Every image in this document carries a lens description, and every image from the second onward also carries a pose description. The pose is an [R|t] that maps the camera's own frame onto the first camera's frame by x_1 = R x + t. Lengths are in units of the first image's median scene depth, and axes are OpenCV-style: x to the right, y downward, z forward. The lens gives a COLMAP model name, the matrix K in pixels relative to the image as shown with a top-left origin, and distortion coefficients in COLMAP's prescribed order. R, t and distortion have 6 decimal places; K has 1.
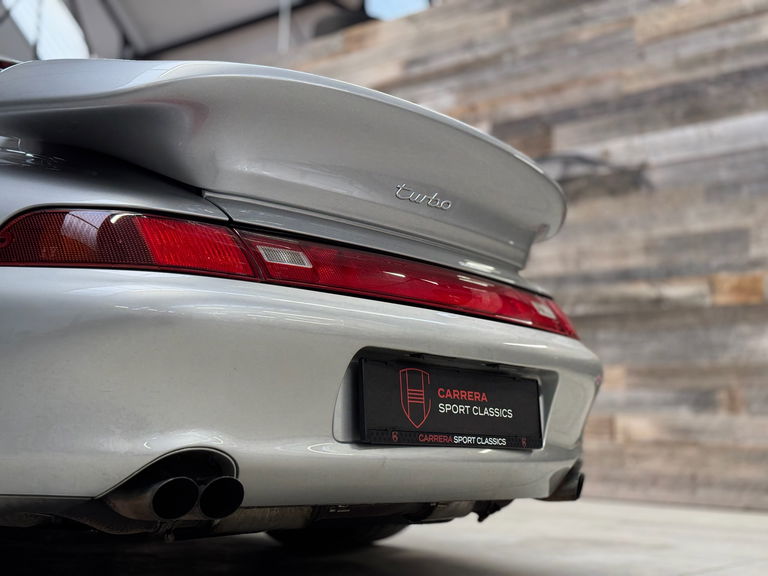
lens RADIAL K [[1067.0, 0, 384.0], [0, 1067.0, 288.0], [0, 0, 1]] dist [0.112176, -0.019207]
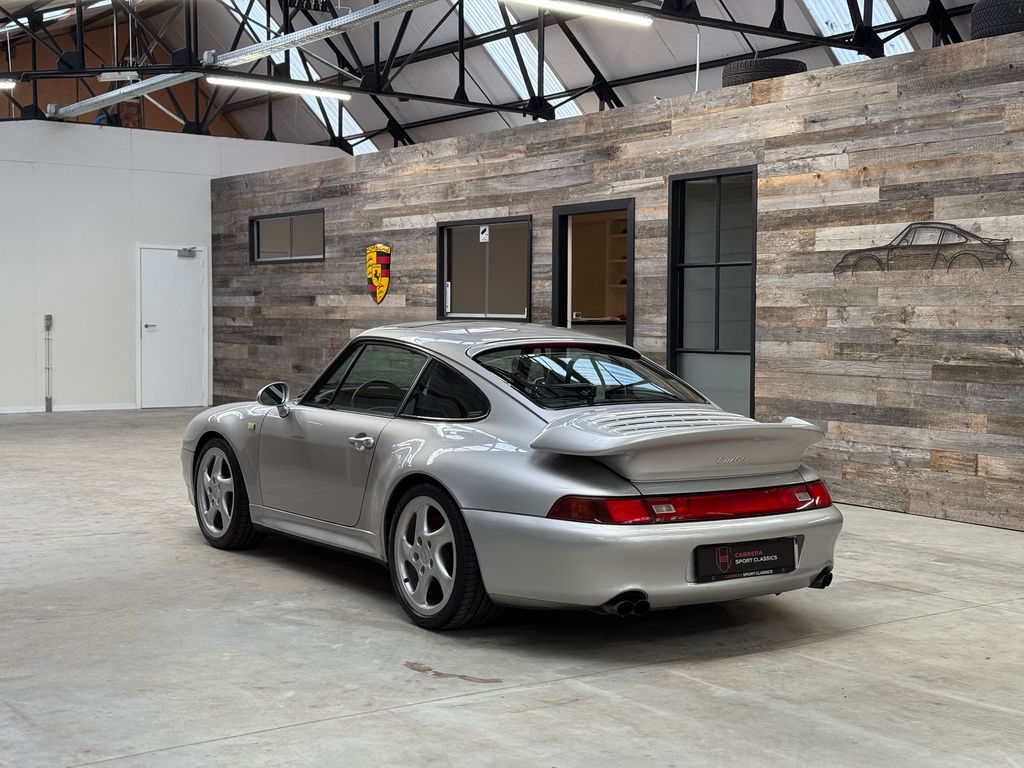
lens RADIAL K [[1422.7, 0, 512.0], [0, 1422.7, 384.0], [0, 0, 1]] dist [0.112176, -0.019207]
pose [[0.968045, -0.006315, -0.250698, 0.117345], [0.051950, 0.983047, 0.175838, -0.271403], [0.245338, -0.183243, 0.951962, -0.645999]]
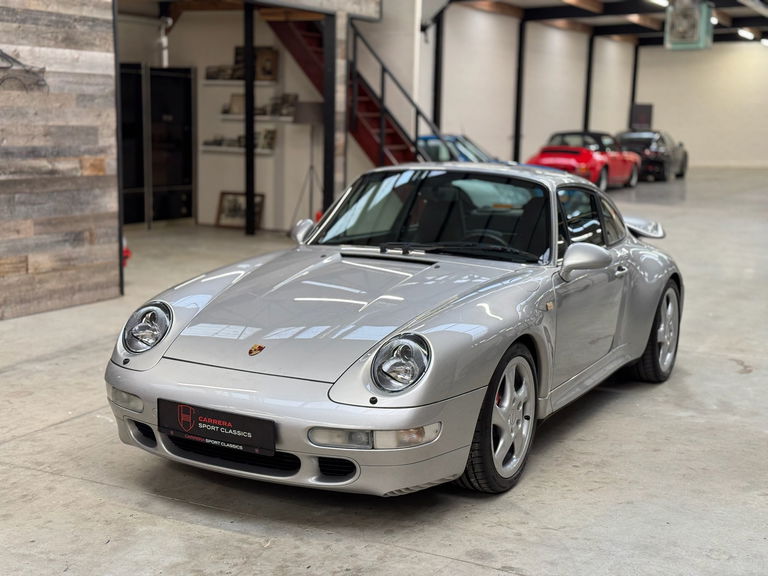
lens RADIAL K [[1067.0, 0, 384.0], [0, 1067.0, 288.0], [0, 0, 1]] dist [0.112176, -0.019207]
pose [[-0.229727, -0.191500, 0.954229, -1.247564], [-0.166089, 0.973783, 0.155439, -0.134674], [-0.958979, -0.122778, -0.255510, 0.928788]]
